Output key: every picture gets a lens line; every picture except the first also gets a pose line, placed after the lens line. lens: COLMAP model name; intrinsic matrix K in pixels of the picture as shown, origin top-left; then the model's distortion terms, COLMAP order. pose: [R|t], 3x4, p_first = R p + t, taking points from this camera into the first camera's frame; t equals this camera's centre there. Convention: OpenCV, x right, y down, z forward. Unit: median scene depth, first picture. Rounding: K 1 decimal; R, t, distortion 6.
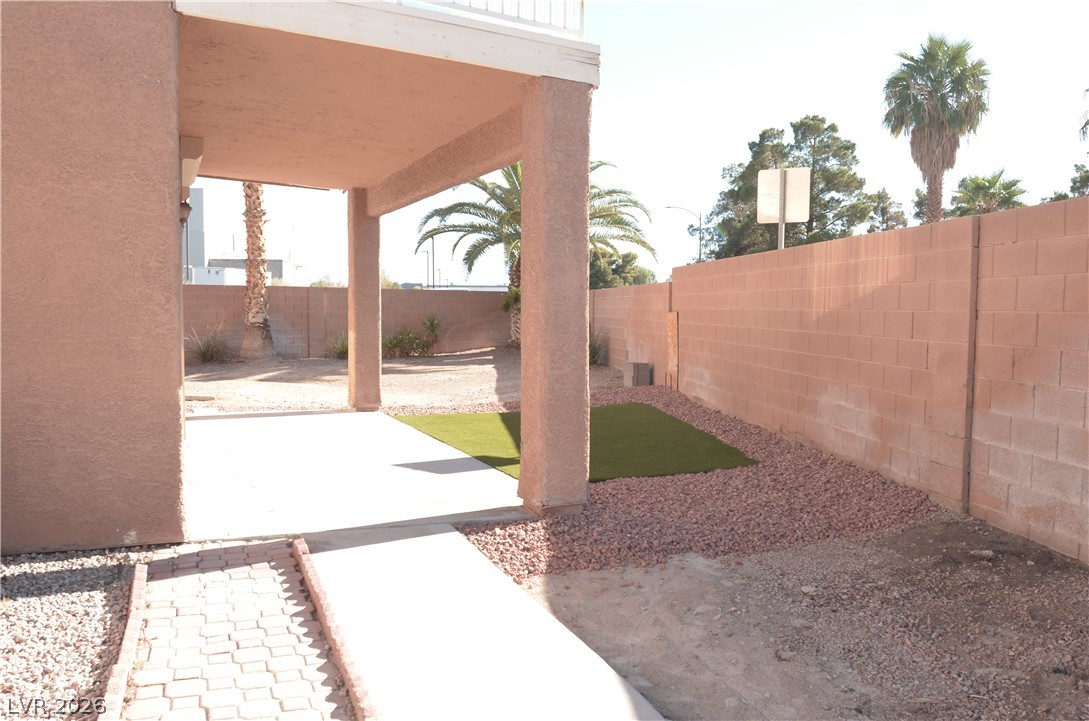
lens RADIAL K [[853.2, 0, 549.9], [0, 853.2, 368.1], [0, 0, 1]] dist [-0.082110, 0.038780]
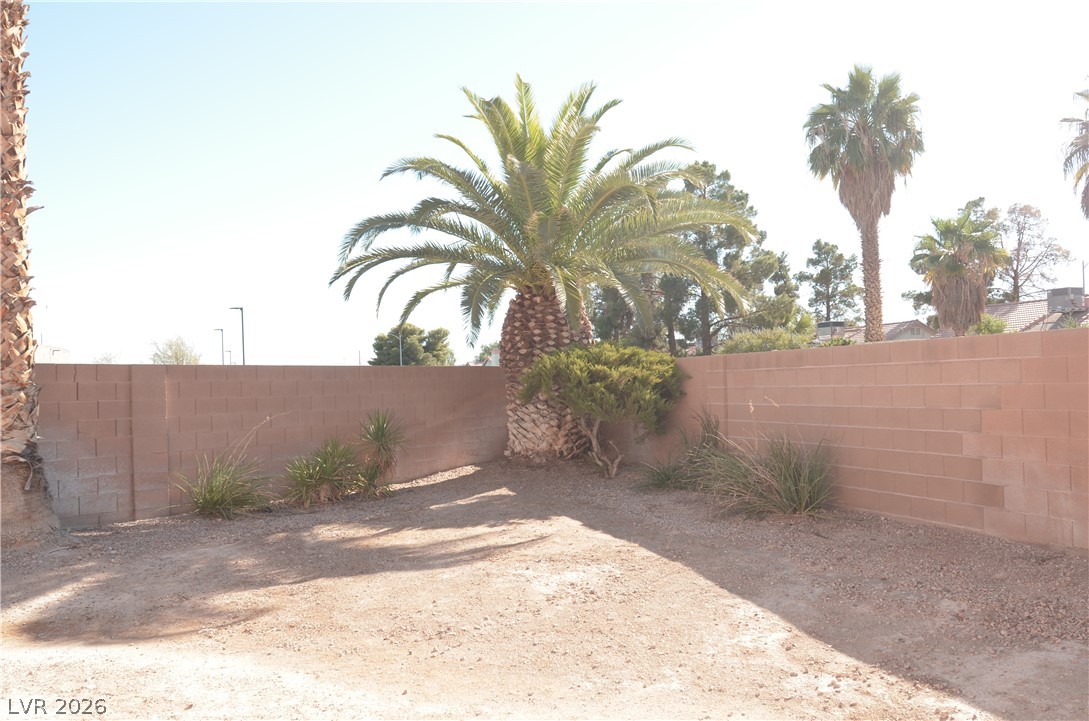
lens RADIAL K [[853.2, 0, 549.9], [0, 853.2, 368.1], [0, 0, 1]] dist [-0.082110, 0.038780]
pose [[0.967020, -0.030005, 0.252926, -0.091866], [0.053318, 0.994882, -0.085829, -0.021845], [-0.249057, 0.096484, 0.963671, 0.258356]]
